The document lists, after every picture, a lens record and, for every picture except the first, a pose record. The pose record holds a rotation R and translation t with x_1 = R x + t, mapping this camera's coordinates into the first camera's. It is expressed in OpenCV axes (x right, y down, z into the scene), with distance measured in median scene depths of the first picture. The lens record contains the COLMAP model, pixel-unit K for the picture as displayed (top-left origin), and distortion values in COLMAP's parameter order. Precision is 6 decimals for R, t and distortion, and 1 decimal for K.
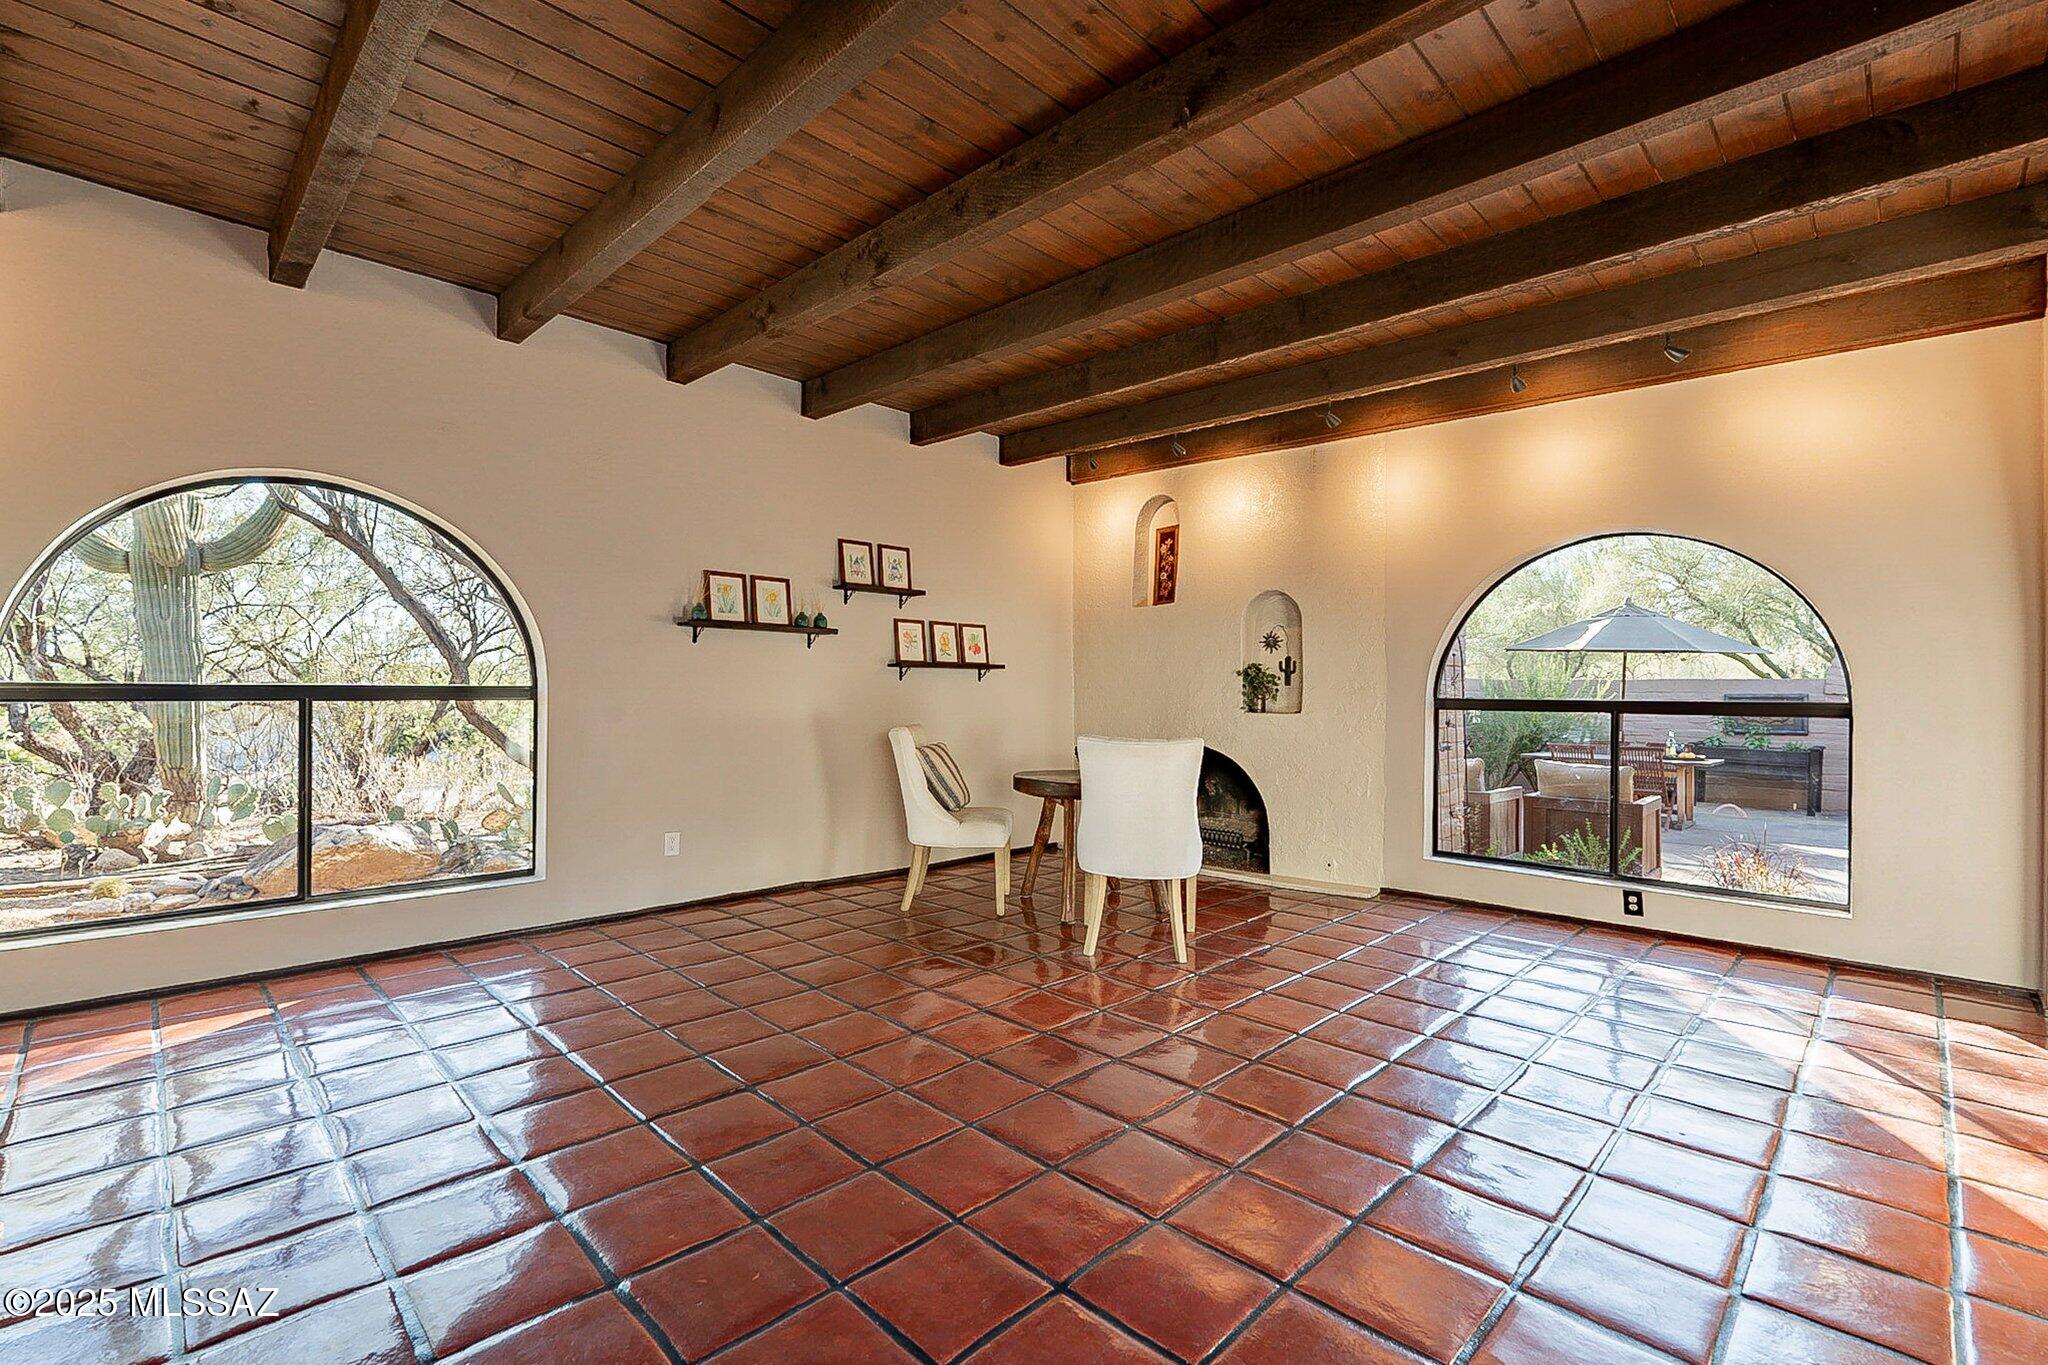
lens RADIAL K [[898.3, 0, 1018.2], [0, 898.3, 690.9], [0, 0, 1]] dist [-0.001725, 0.001396]
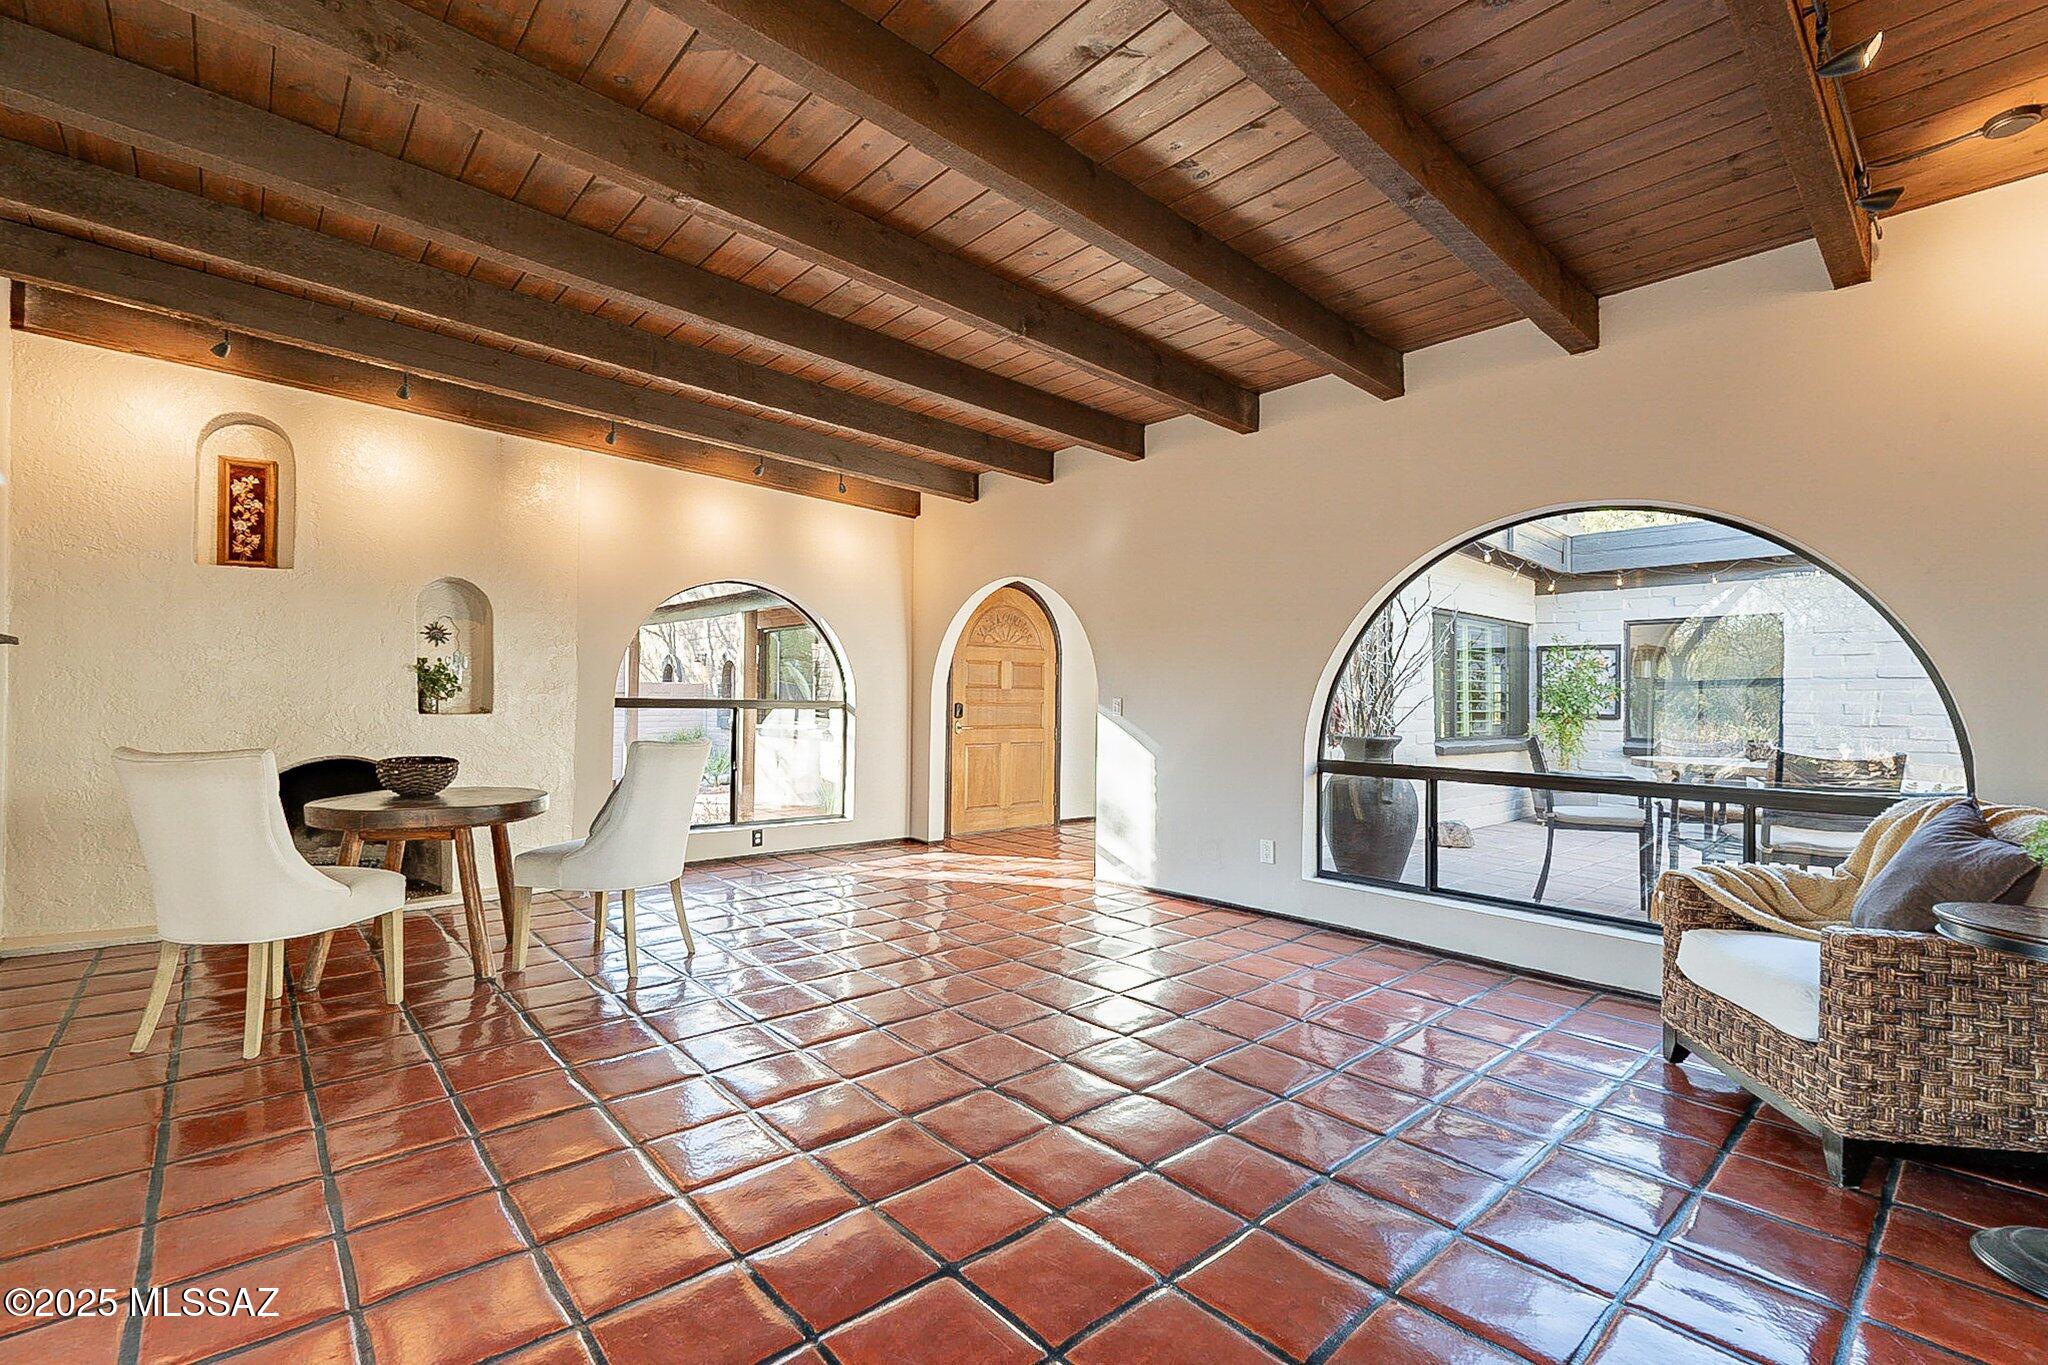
lens RADIAL K [[898.3, 0, 1012.1], [0, 898.3, 687.9], [0, 0, 1]] dist [-0.001725, 0.001396]
pose [[0.051604, 0.019781, 0.998472, -0.547415], [-0.005003, 0.999796, -0.019548, 0.012854], [-0.998655, -0.003986, 0.051693, 0.367786]]
